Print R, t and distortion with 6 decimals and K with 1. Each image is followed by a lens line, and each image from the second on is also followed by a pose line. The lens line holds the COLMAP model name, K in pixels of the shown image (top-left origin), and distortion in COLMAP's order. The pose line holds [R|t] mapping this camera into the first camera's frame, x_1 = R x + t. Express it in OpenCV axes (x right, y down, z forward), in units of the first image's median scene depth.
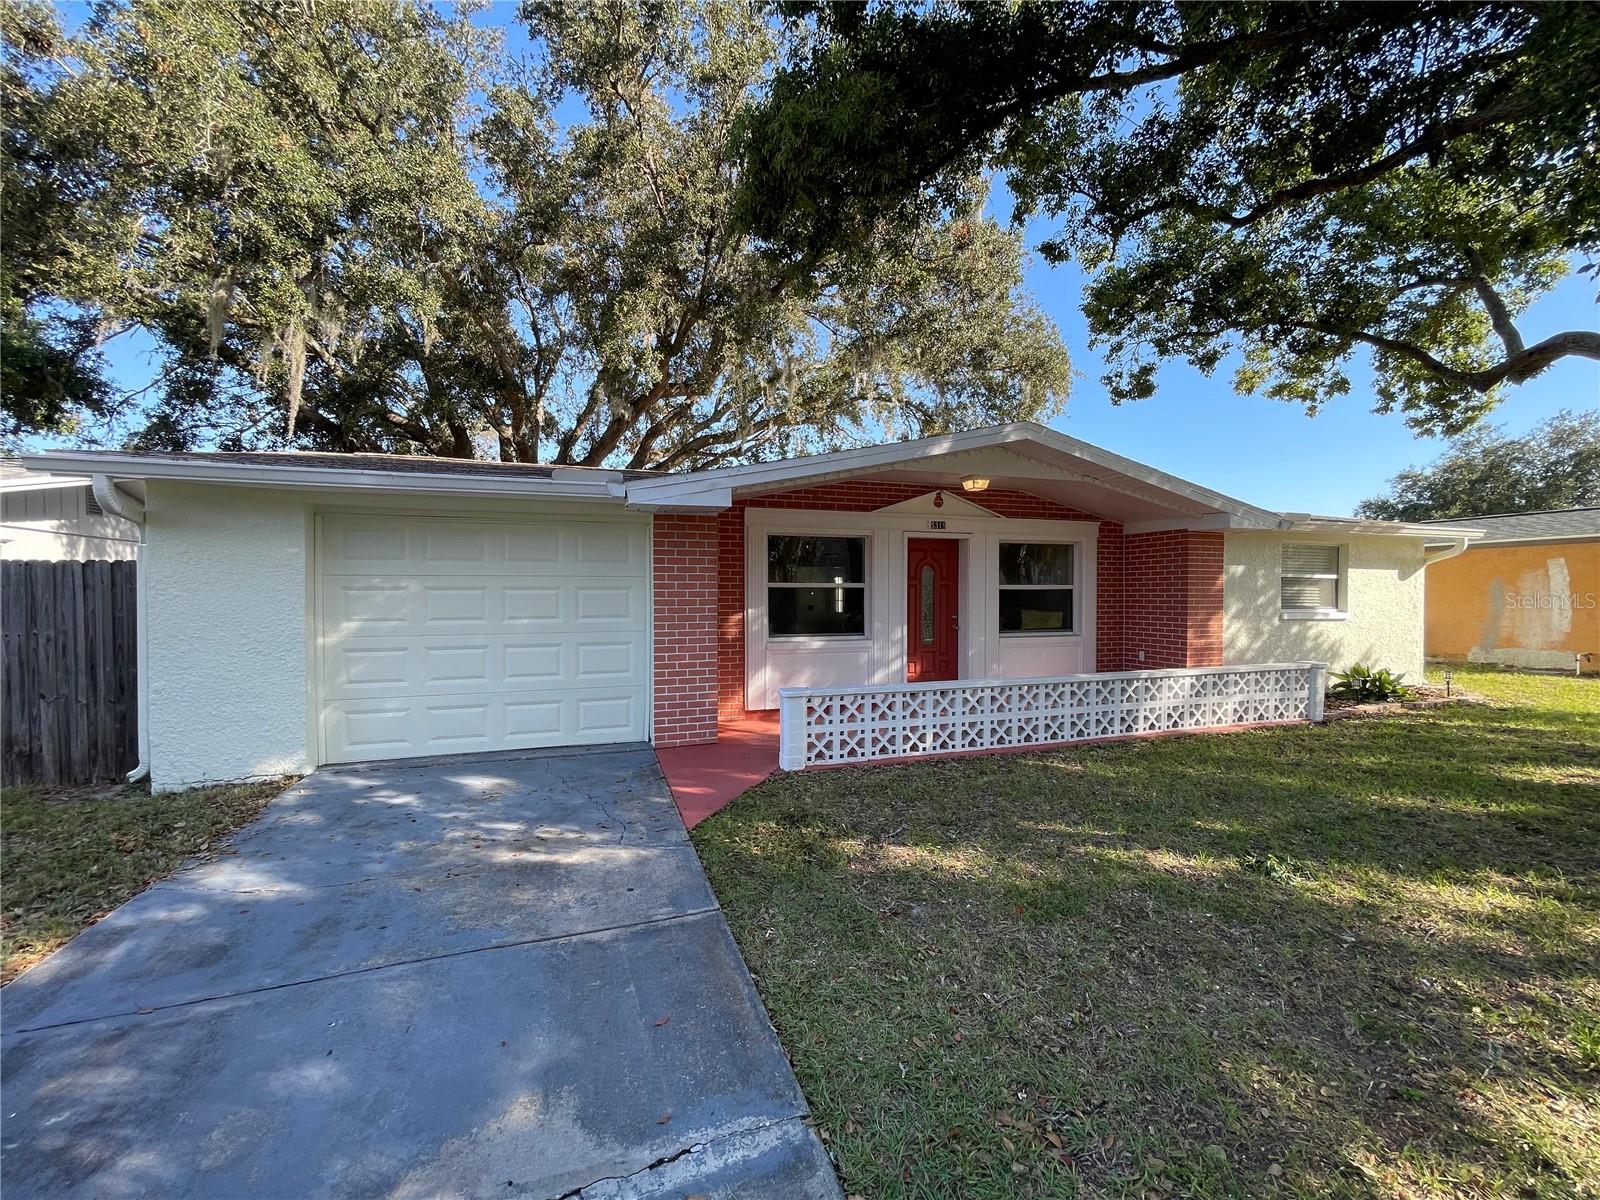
lens RADIAL K [[646.7, 0, 796.3], [0, 646.7, 603.5], [0, 0, 1]] dist [-0.002076, 0.002358]
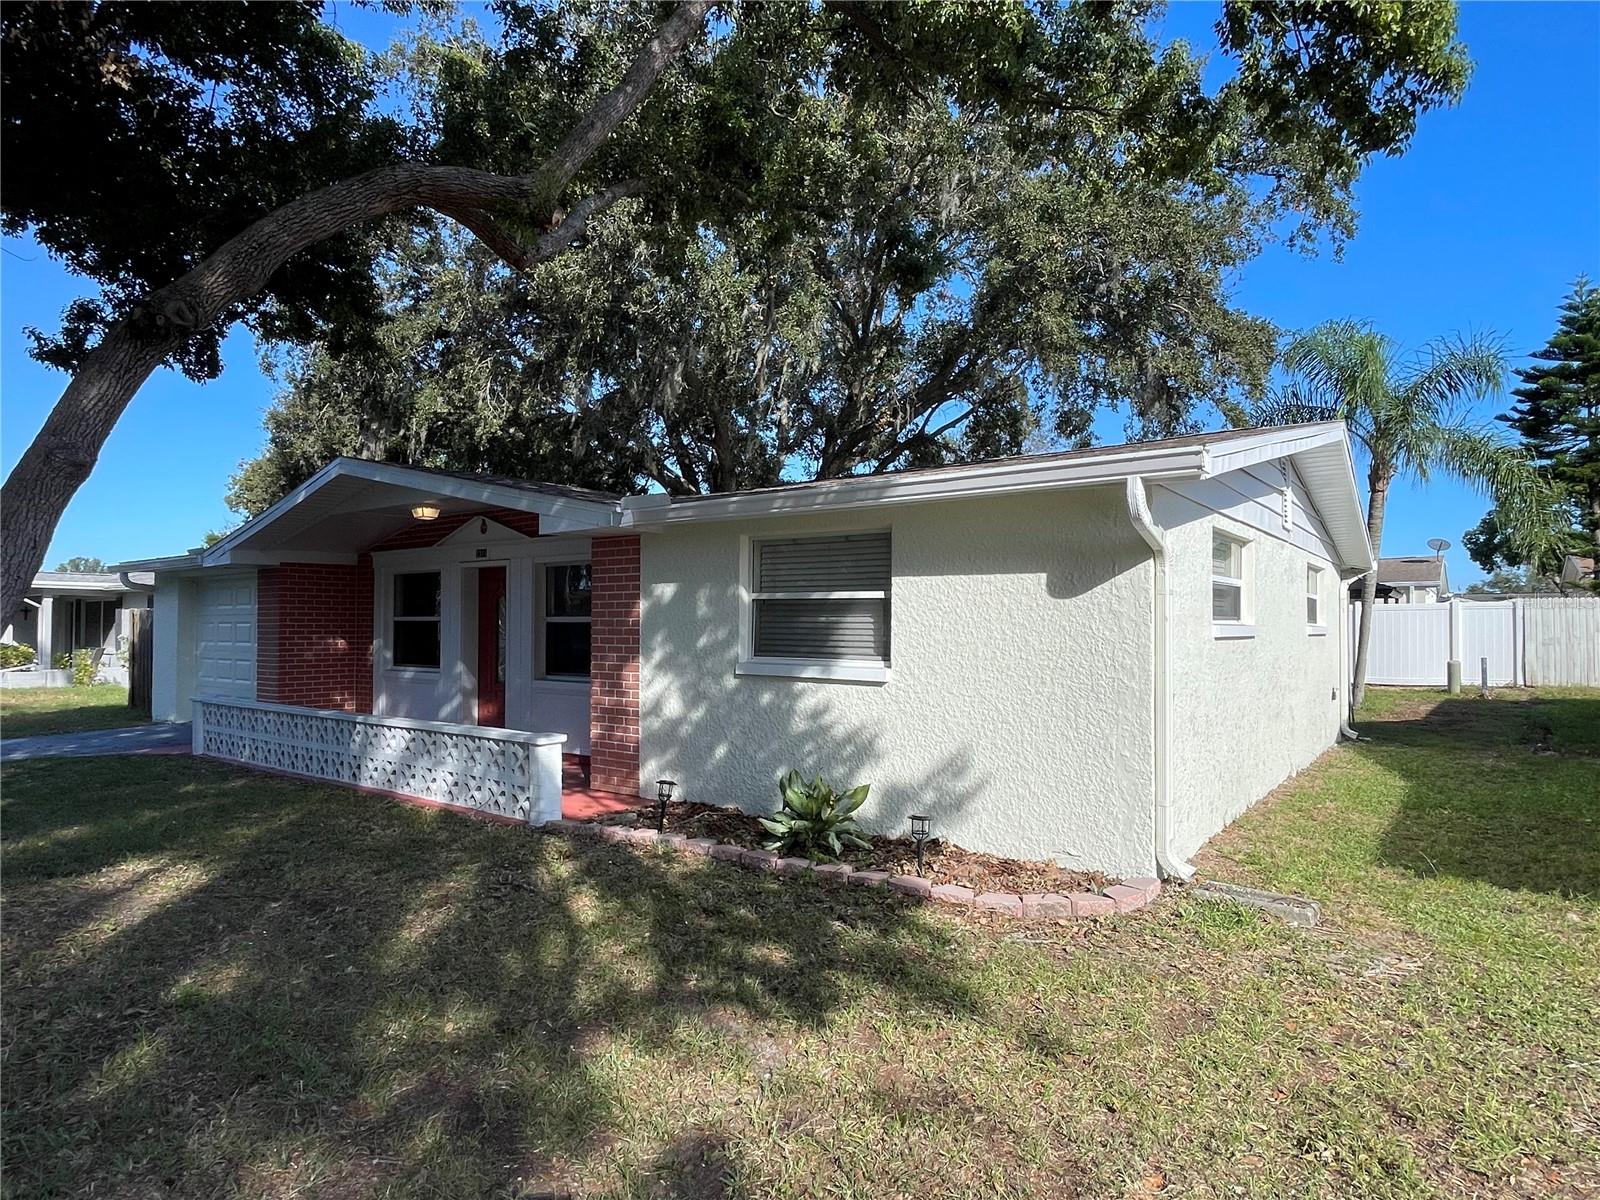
lens RADIAL K [[896.7, 0, 800.0], [0, 896.7, 600.0], [0, 0, 1]] dist [0.000640, 0.000248]
pose [[0.571429, -0.020969, -0.820384, 1.643080], [-0.006188, 0.999535, -0.029858, -0.019779], [0.820628, 0.022138, 0.571033, 0.685848]]
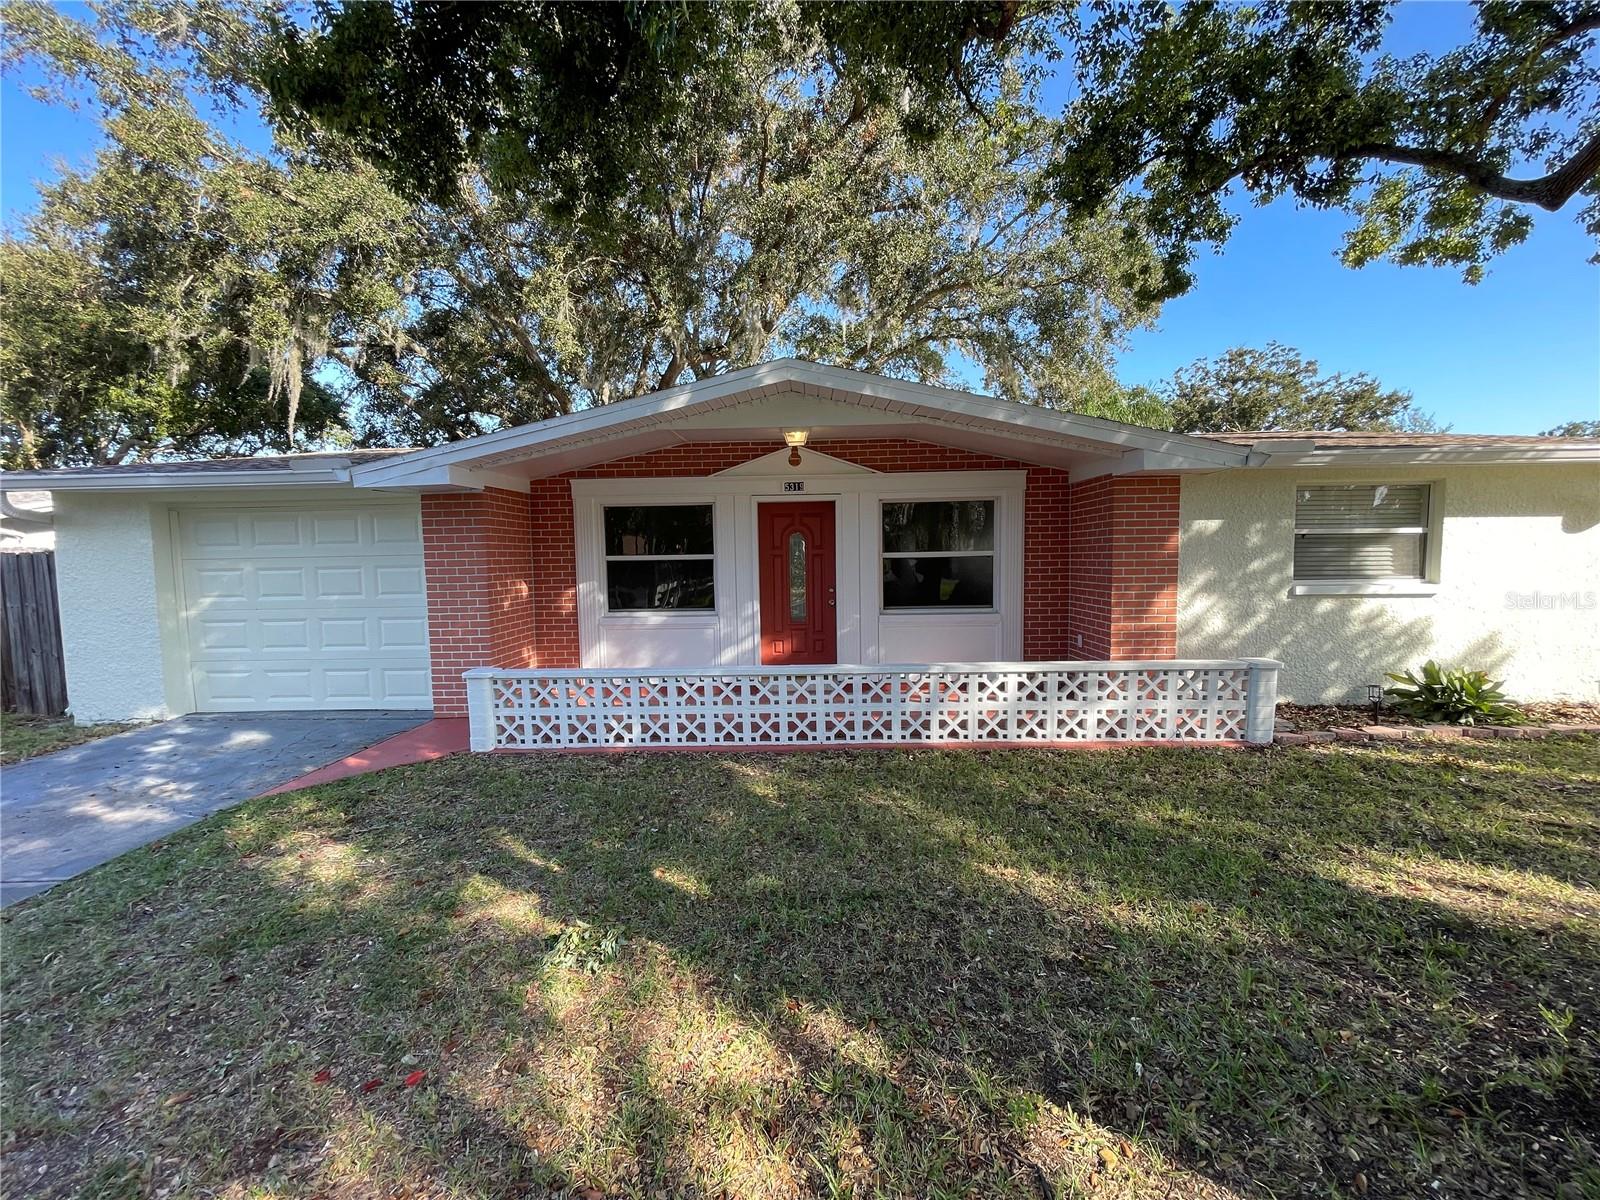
lens RADIAL K [[651.0, 0, 800.0], [0, 651.0, 600.0], [0, 0, 1]] dist [0.000335, 0.000246]
pose [[0.937296, 0.007542, -0.348452, 0.571833], [0.010606, 0.998686, 0.050144, -0.012328], [0.348373, -0.050695, 0.935984, 0.181666]]
